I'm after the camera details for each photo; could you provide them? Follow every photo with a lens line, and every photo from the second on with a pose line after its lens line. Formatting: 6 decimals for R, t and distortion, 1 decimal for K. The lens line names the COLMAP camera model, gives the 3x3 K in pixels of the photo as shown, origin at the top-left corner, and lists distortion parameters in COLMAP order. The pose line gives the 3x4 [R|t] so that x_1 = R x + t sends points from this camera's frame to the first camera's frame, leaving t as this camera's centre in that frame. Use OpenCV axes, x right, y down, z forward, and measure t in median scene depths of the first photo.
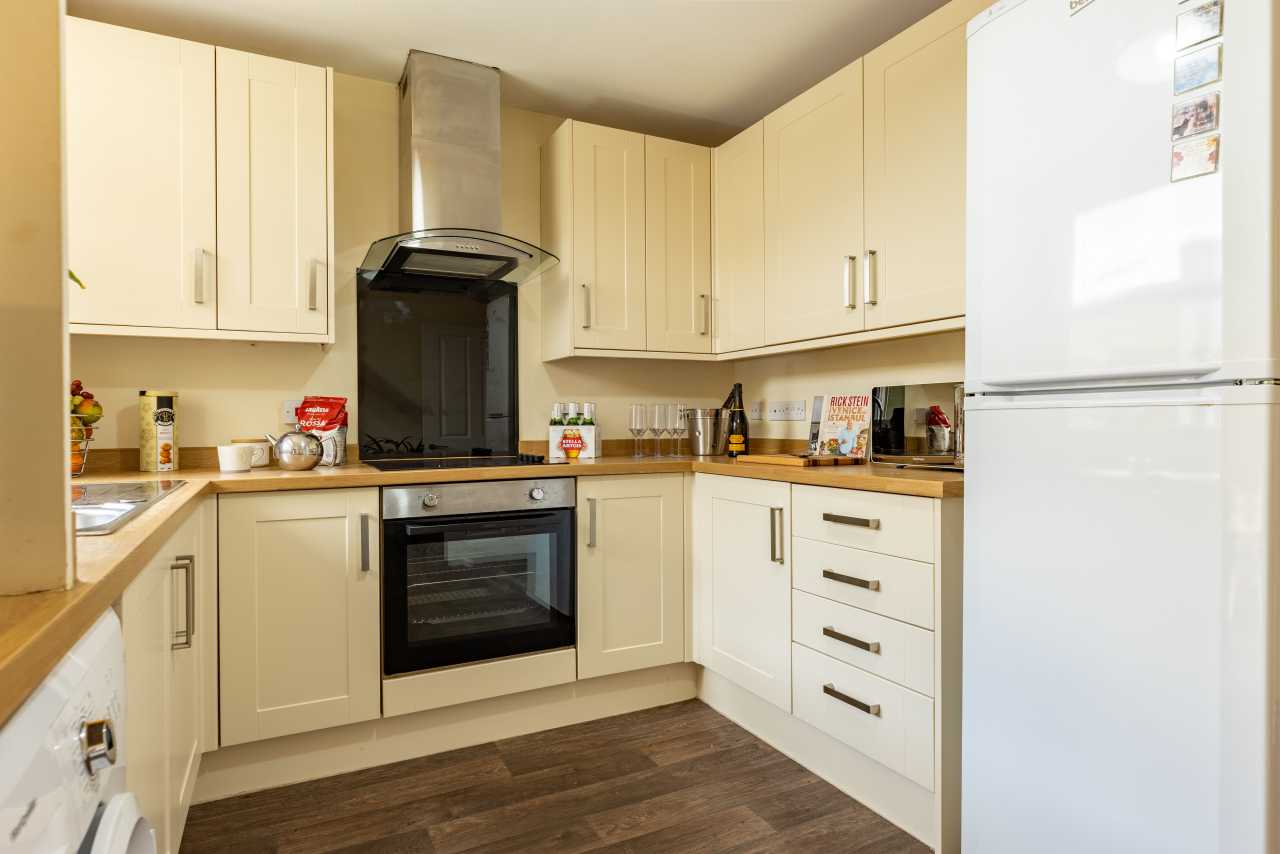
lens RADIAL K [[697.7, 0, 626.3], [0, 697.7, 426.7], [0, 0, 1]] dist [-0.006632, -0.000840]
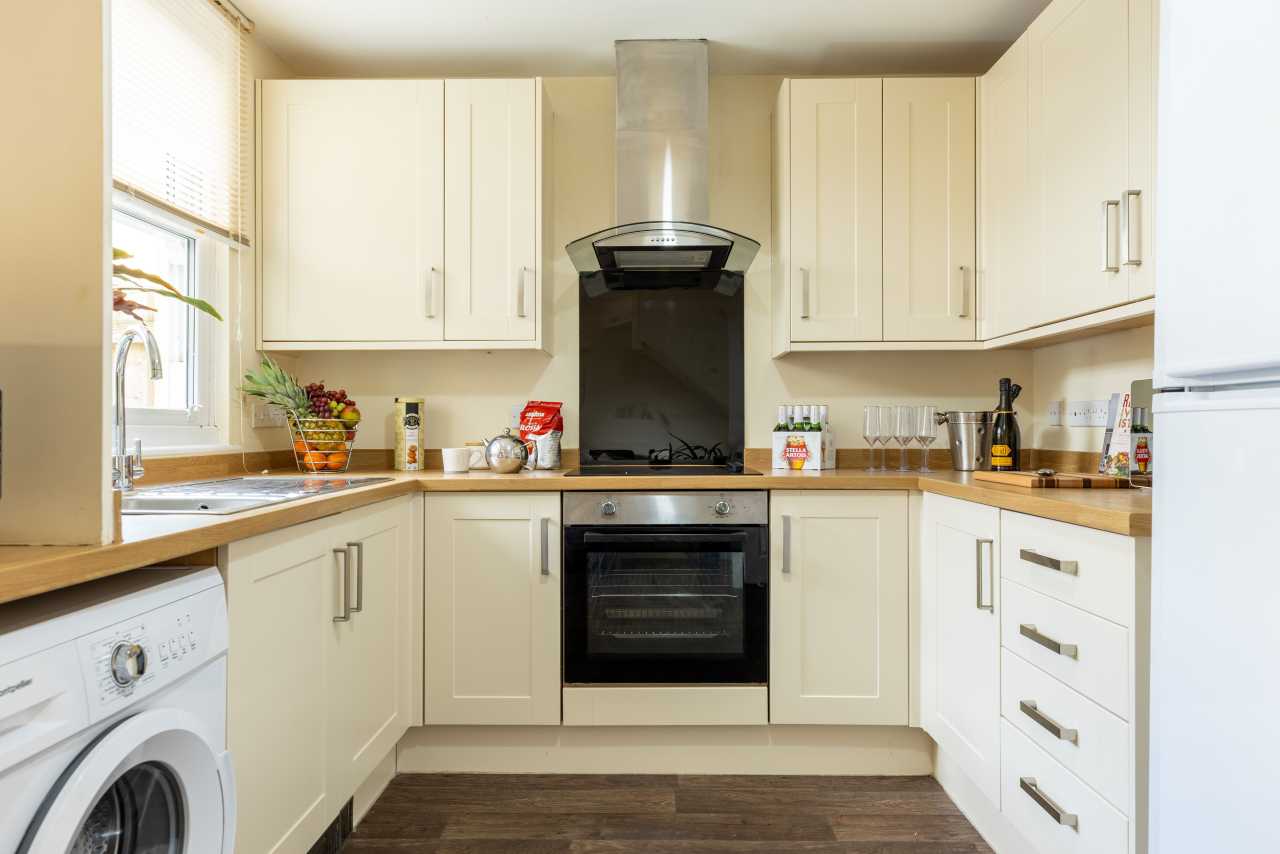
lens RADIAL K [[823.8, 0, 640.0], [0, 823.8, 427.0], [0, 0, 1]] dist [0.000597, -0.000224]
pose [[0.883074, 0.003973, -0.469217, 0.271092], [-0.007363, 0.999958, -0.005389, -0.000570], [0.469177, 0.008214, 0.883066, 0.012340]]
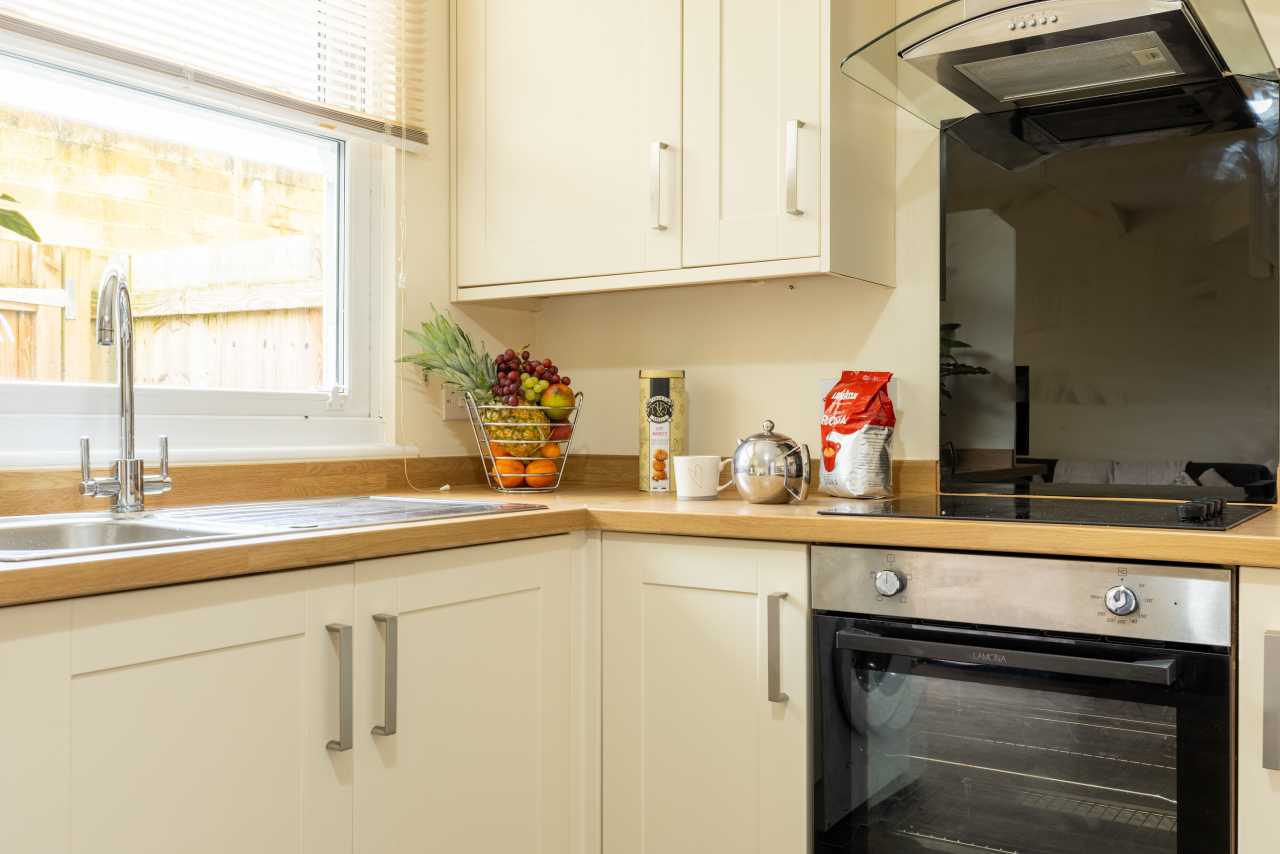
lens RADIAL K [[1239.5, 0, 640.0], [0, 1239.5, 427.0], [0, 0, 1]] dist [0.007549, 0.001387]
pose [[0.497043, 0.009171, -0.867677, 0.340371], [-0.009459, 0.999942, 0.005150, -0.003139], [0.867674, 0.005647, 0.497101, 0.400923]]
